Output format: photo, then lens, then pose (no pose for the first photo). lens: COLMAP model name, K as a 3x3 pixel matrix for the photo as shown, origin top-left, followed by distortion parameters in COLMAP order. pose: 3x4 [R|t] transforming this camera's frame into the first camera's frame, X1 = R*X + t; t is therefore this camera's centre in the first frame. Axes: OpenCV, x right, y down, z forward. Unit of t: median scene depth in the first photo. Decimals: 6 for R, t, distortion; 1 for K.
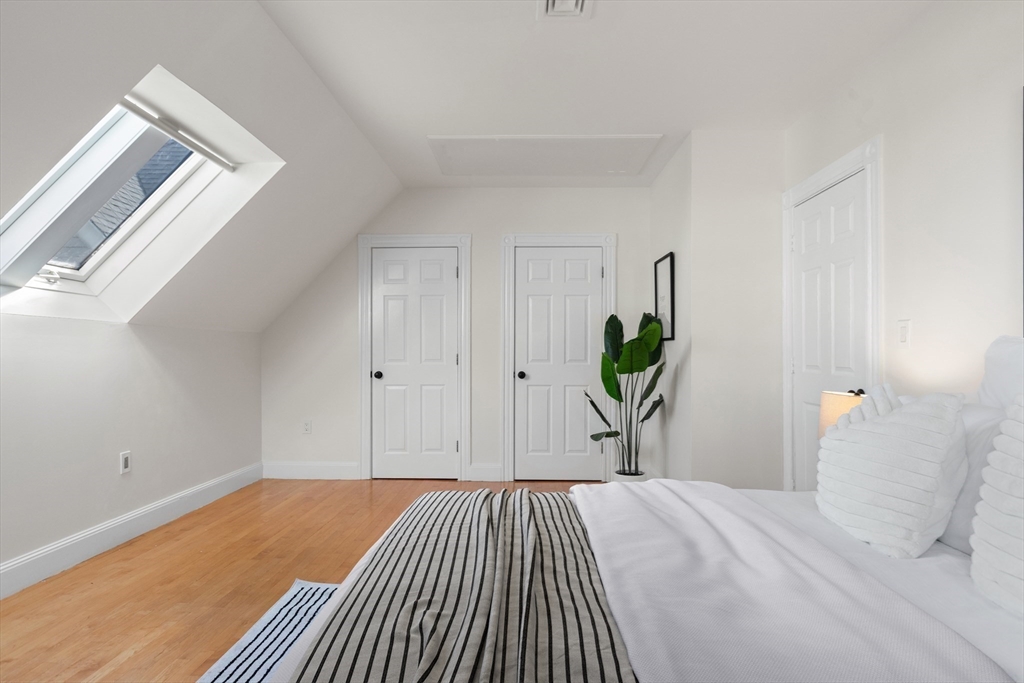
lens RADIAL K [[570.4, 0, 493.5], [0, 570.4, 345.6], [0, 0, 1]] dist [0.002068, 0.000223]
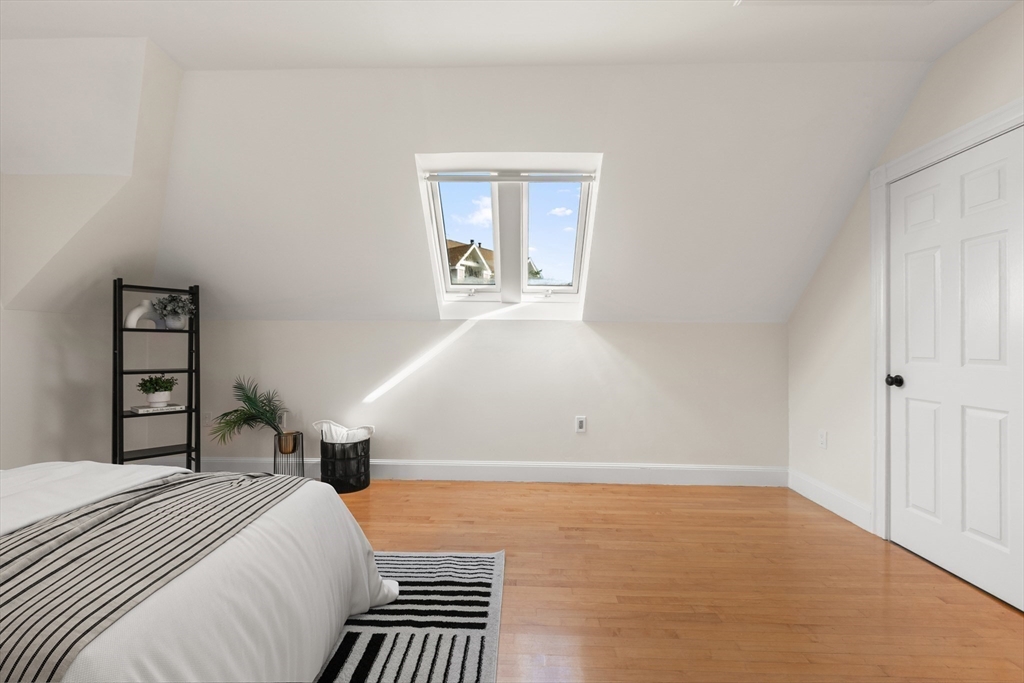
lens RADIAL K [[461.9, 0, 512.0], [0, 461.9, 341.5], [0, 0, 1]] dist [0.000968, 0.000172]
pose [[0.015794, 0.001414, -0.999874, 0.438399], [0.004195, 0.999990, 0.001481, 0.007297], [0.999866, -0.004218, 0.015788, 0.815040]]
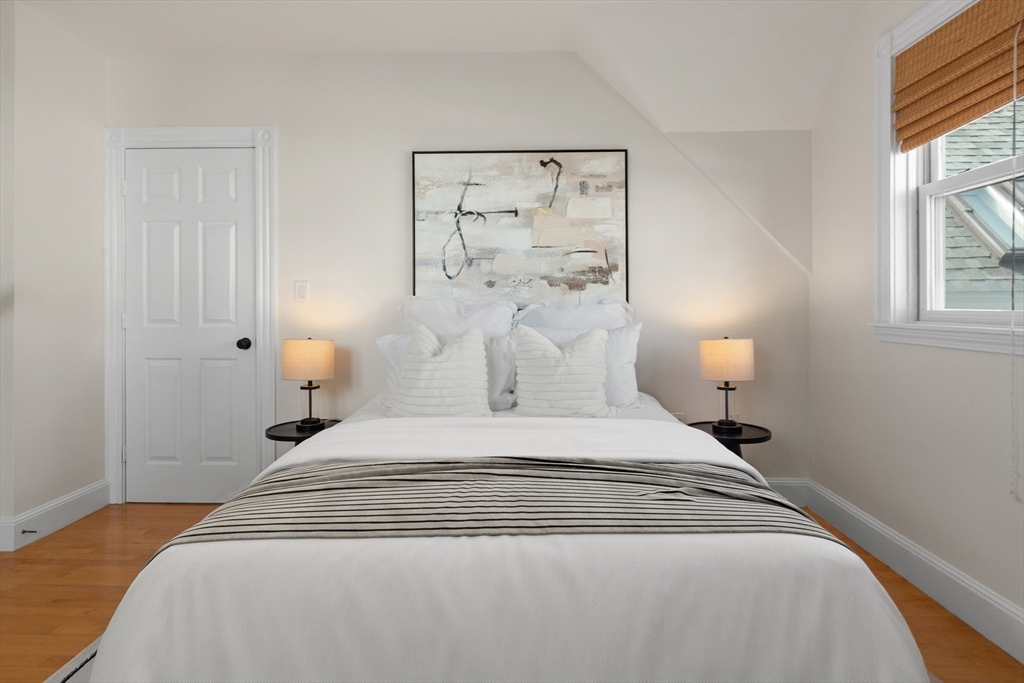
lens RADIAL K [[591.3, 0, 509.9], [0, 591.3, 305.0], [0, 0, 1]] dist [0.019141, 0.000724]
pose [[-0.026657, 0.005631, 0.999629, -0.465462], [-0.006902, 0.999959, -0.005817, 0.011119], [-0.999621, -0.007054, -0.026617, 0.411107]]
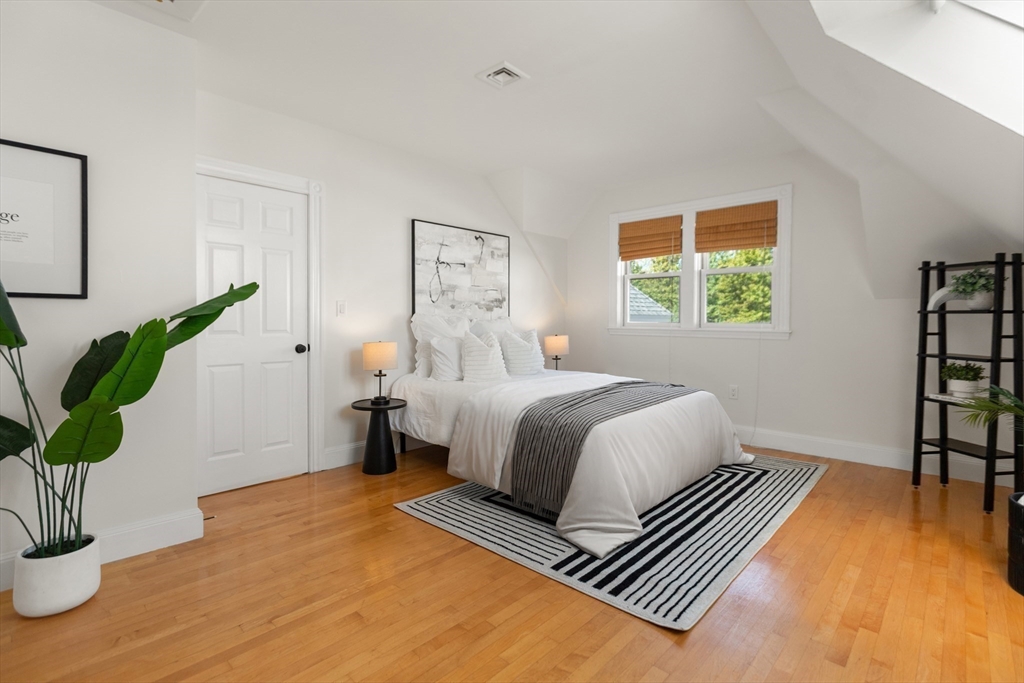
lens RADIAL K [[482.7, 0, 513.6], [0, 482.7, 323.9], [0, 0, 1]] dist [0.000076, 0.000060]
pose [[-0.772455, -0.011658, 0.634963, -0.459236], [-0.010660, 0.999929, 0.005391, 0.009601], [-0.634980, -0.002604, -0.772524, 1.320501]]
